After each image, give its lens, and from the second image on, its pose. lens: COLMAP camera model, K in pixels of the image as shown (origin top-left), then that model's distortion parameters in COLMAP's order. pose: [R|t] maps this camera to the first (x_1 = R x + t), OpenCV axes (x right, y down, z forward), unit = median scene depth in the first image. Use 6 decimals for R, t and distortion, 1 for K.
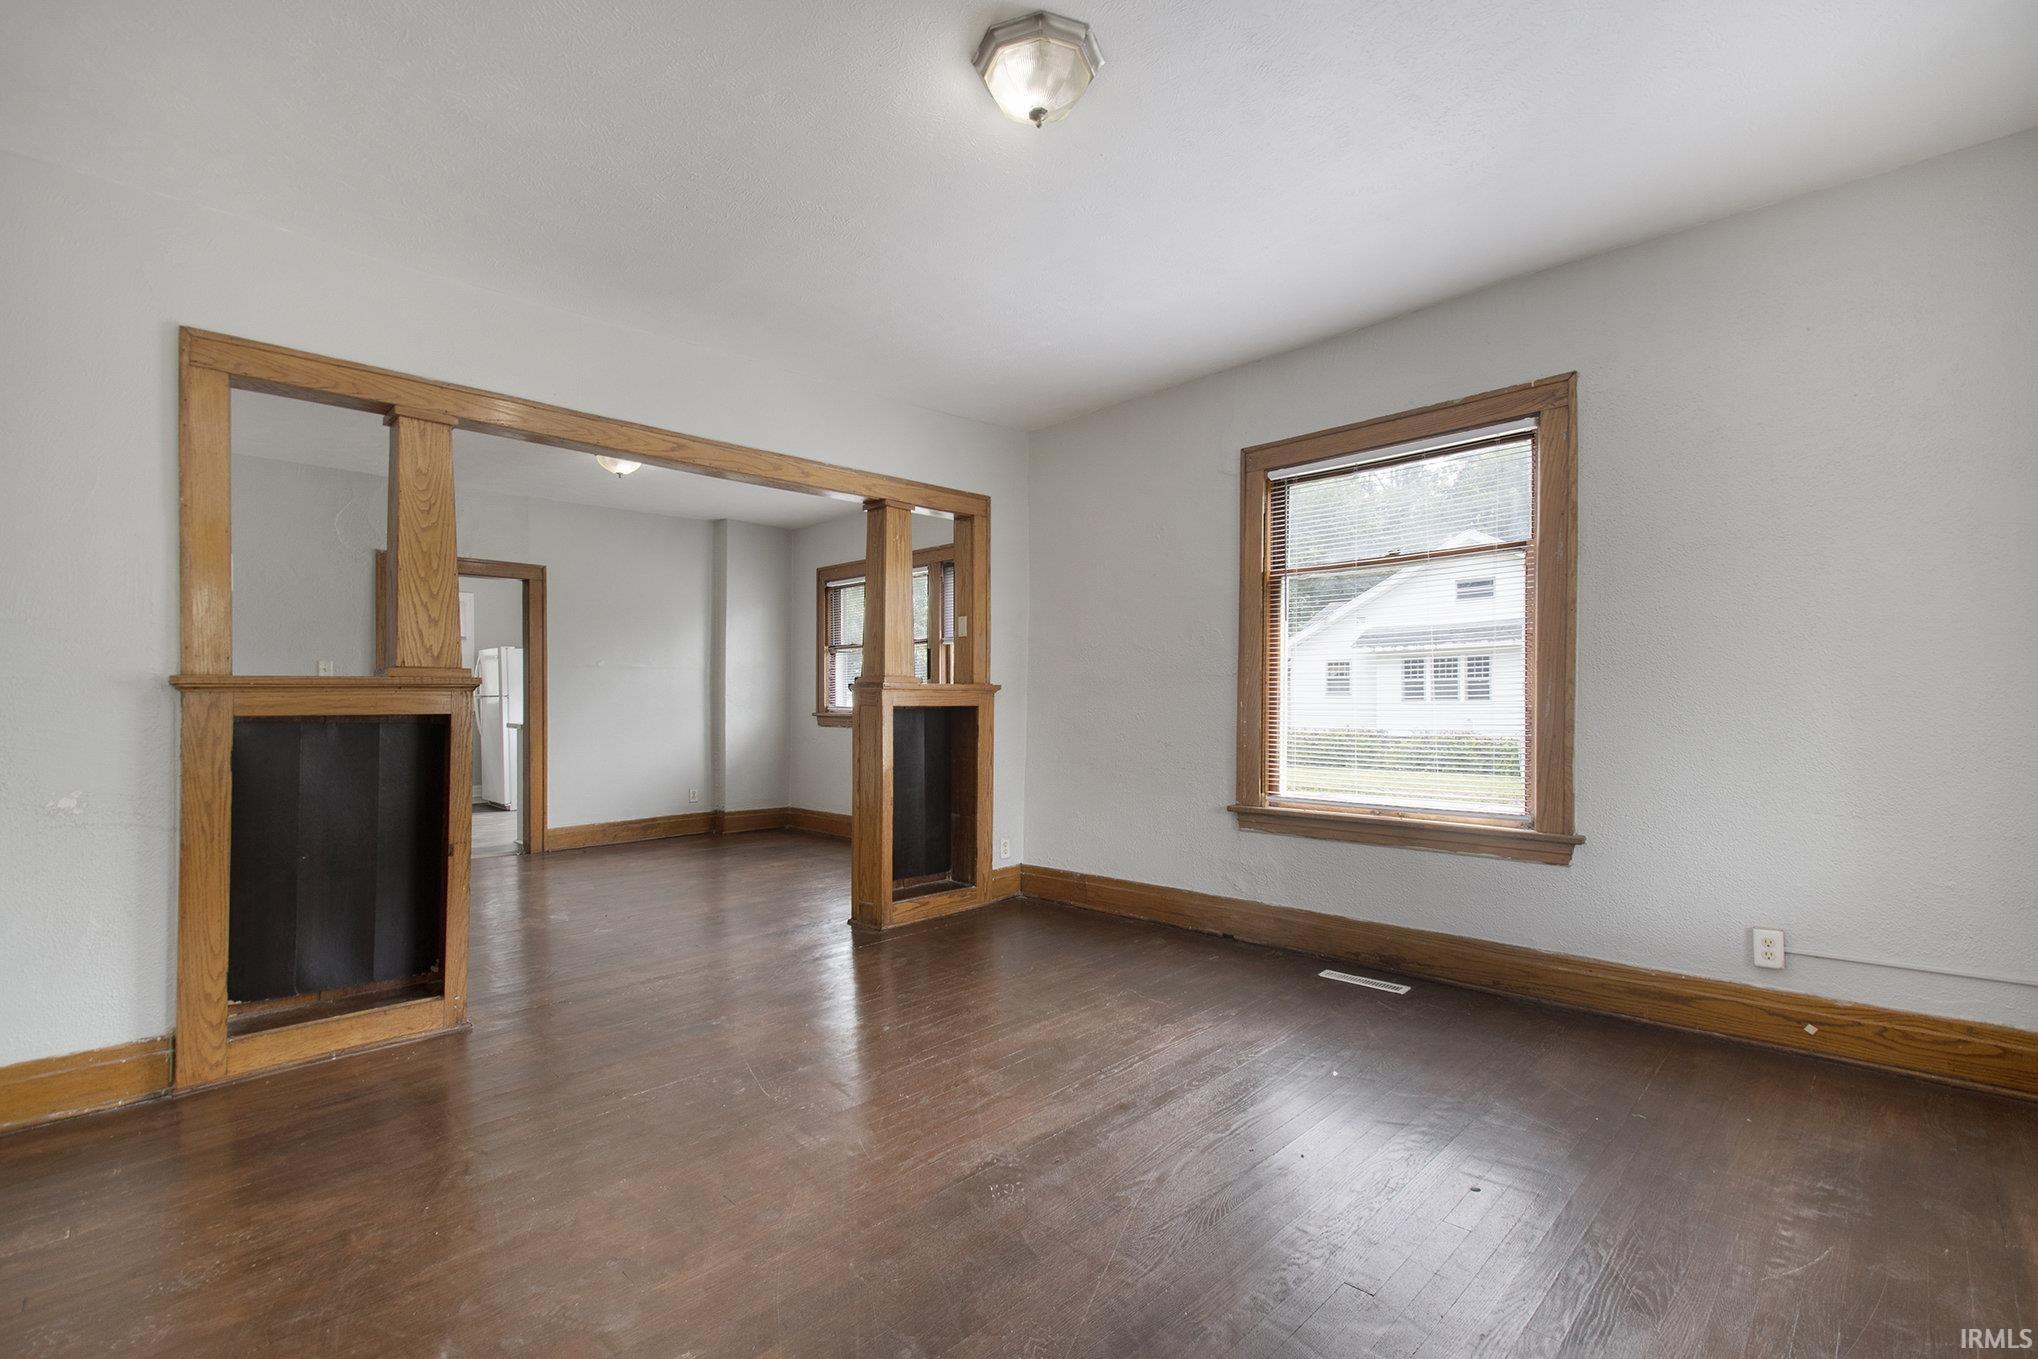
lens RADIAL K [[894.6, 0, 1012.7], [0, 894.6, 707.9], [0, 0, 1]] dist [-0.003454, -0.000088]
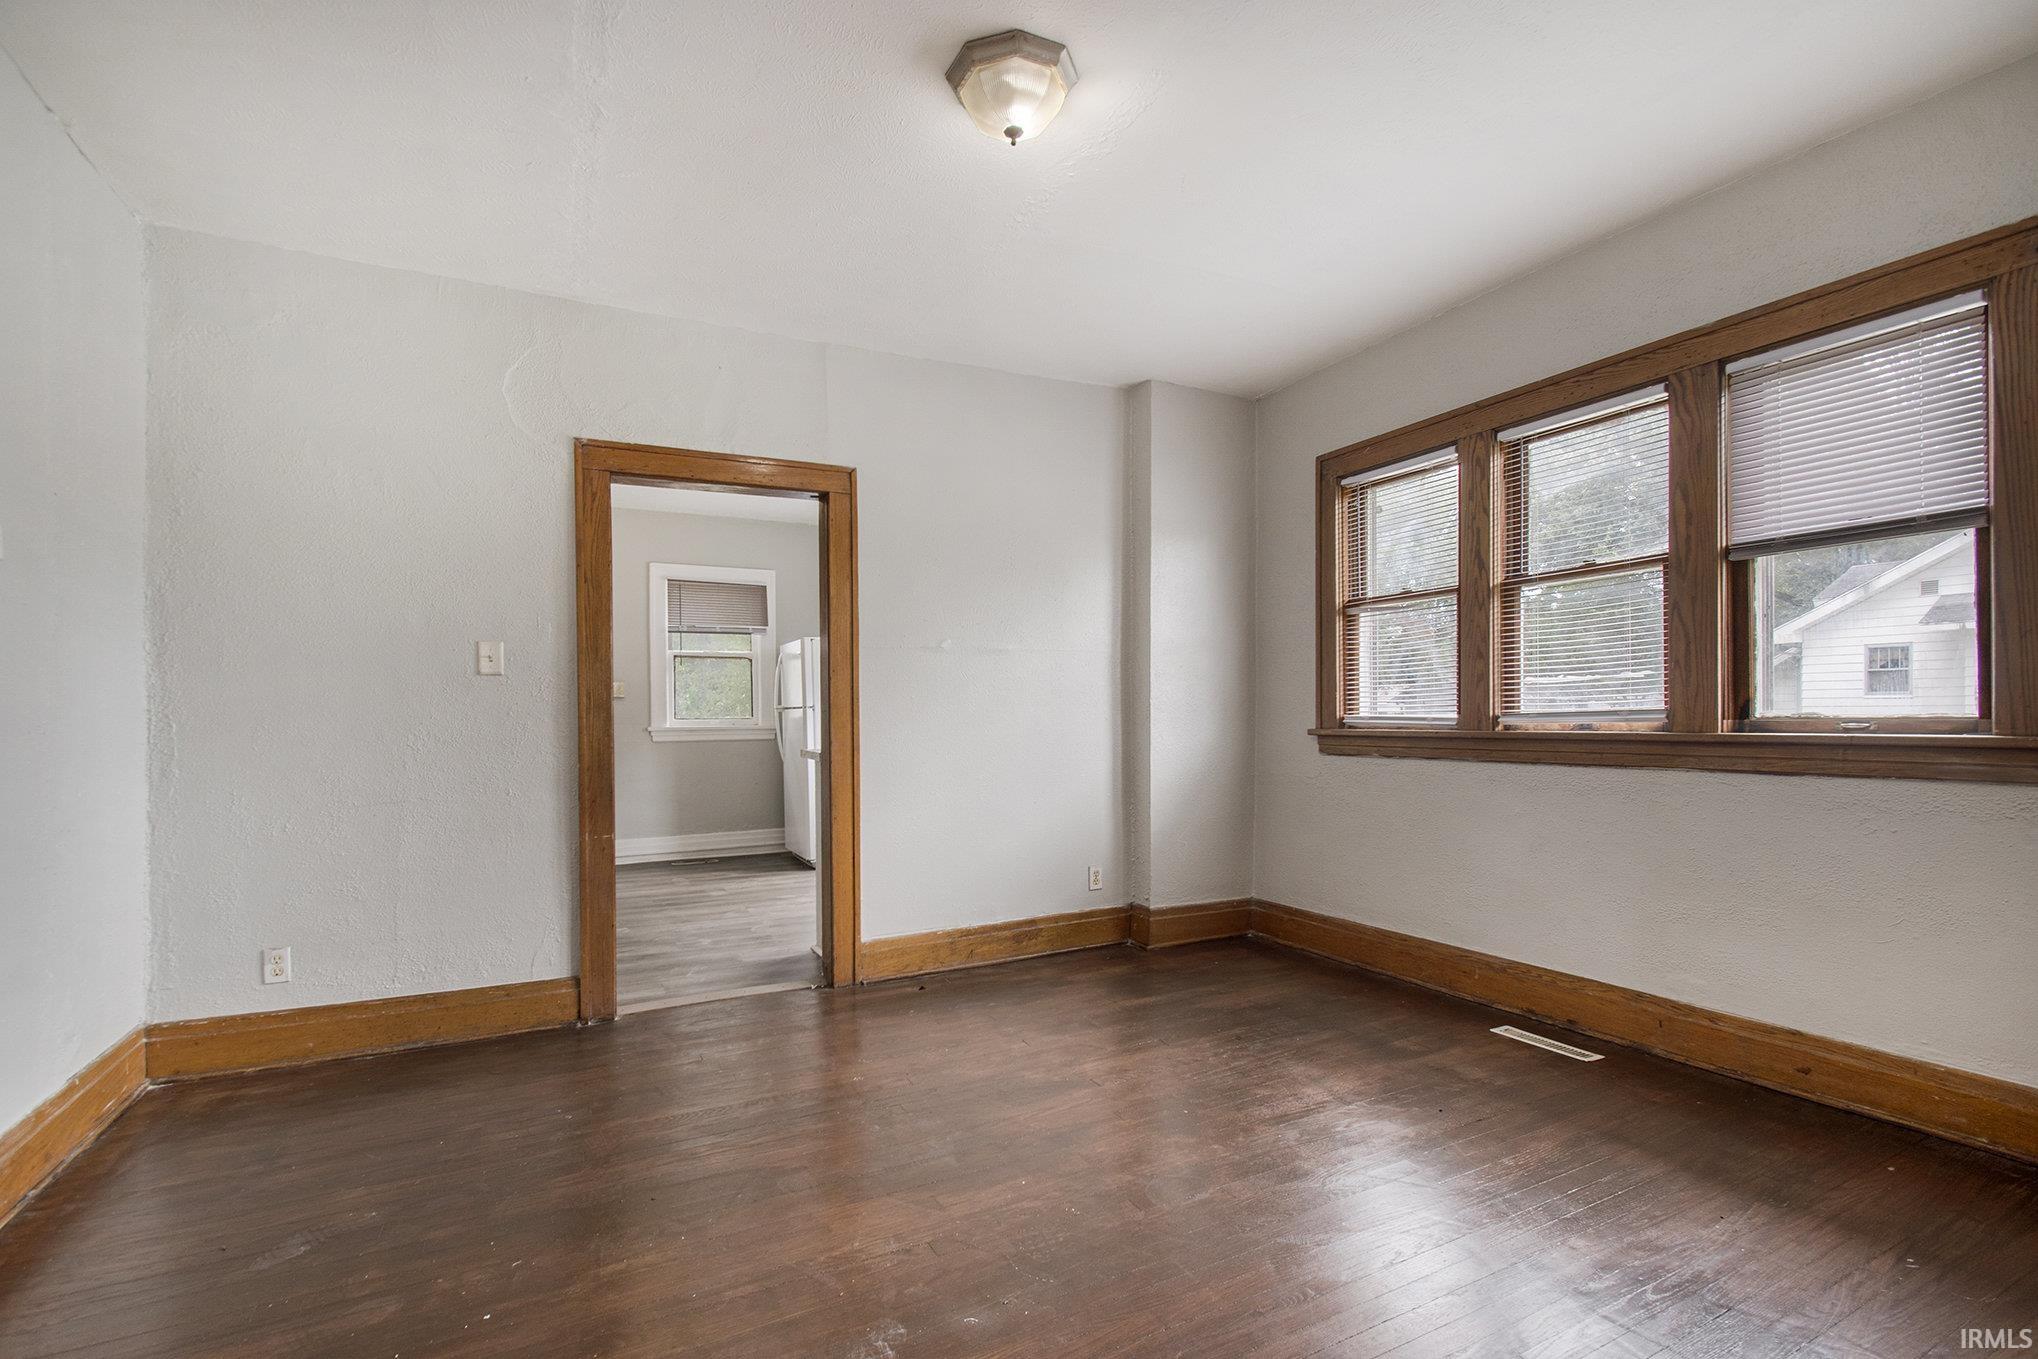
lens RADIAL K [[894.6, 0, 1020.0], [0, 894.6, 694.8], [0, 0, 1]] dist [-0.003454, -0.000088]
pose [[0.952065, -0.017711, -0.305381, -0.228297], [0.009576, 0.999559, -0.028117, -0.001998], [0.305744, 0.023845, 0.951815, 0.447168]]
